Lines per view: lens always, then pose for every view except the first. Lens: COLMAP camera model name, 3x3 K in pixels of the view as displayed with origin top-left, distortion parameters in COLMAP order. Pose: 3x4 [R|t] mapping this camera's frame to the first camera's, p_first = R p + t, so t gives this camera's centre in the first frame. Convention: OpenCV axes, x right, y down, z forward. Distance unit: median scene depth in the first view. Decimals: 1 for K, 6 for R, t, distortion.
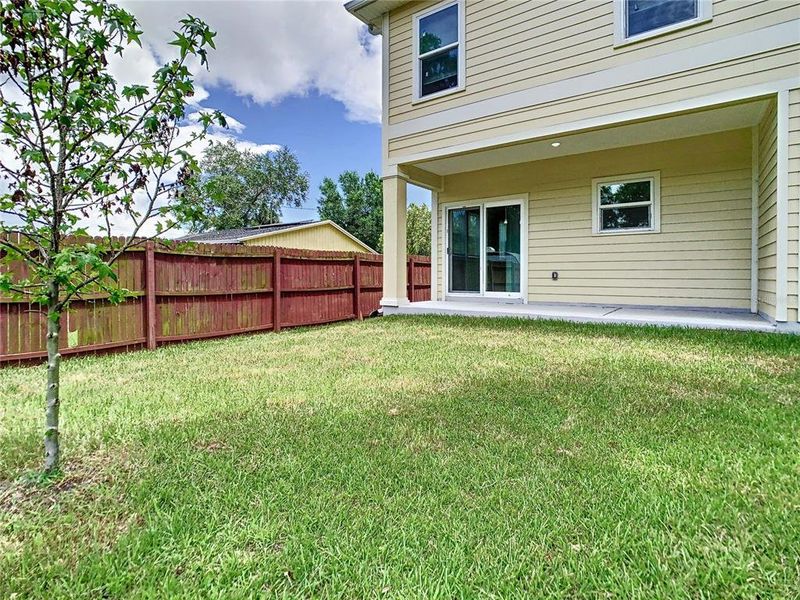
lens RADIAL K [[407.4, 0, 409.0], [0, 407.4, 279.8], [0, 0, 1]] dist [-0.030371, -0.000093]
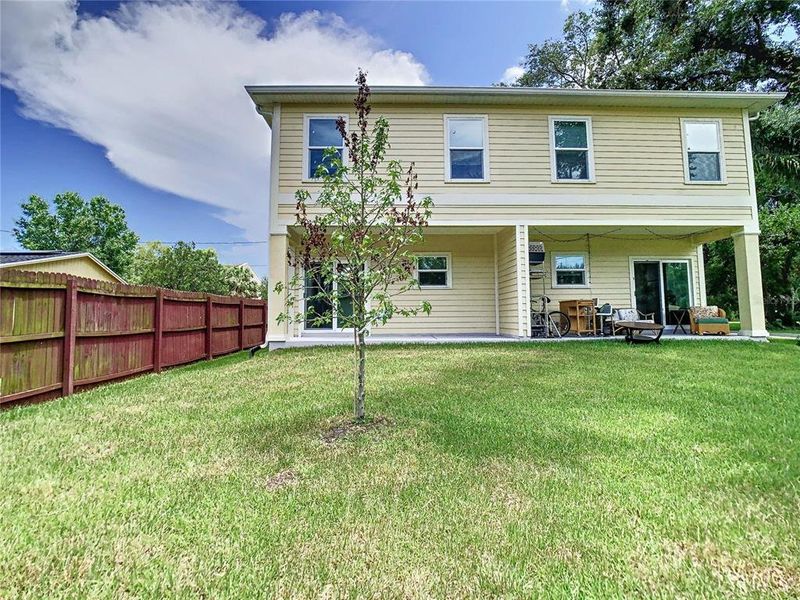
lens RADIAL K [[407.4, 0, 401.8], [0, 407.4, 291.8], [0, 0, 1]] dist [-0.030371, -0.000093]
pose [[0.788376, 0.032493, 0.614334, -0.492424], [0.013531, 0.997447, -0.070121, 0.008609], [-0.615044, 0.063595, 0.785924, -0.168385]]
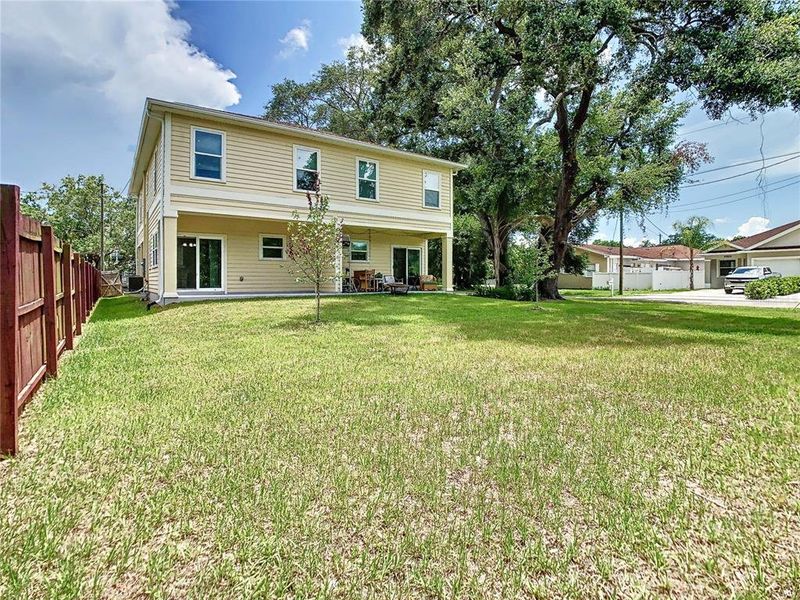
lens RADIAL K [[407.4, 0, 396.2], [0, 407.4, 296.9], [0, 0, 1]] dist [-0.030371, -0.000093]
pose [[0.316611, -0.046398, 0.947420, -1.272953], [0.007999, 0.998898, 0.046246, -0.006517], [-0.948522, -0.007063, 0.316634, -0.341563]]
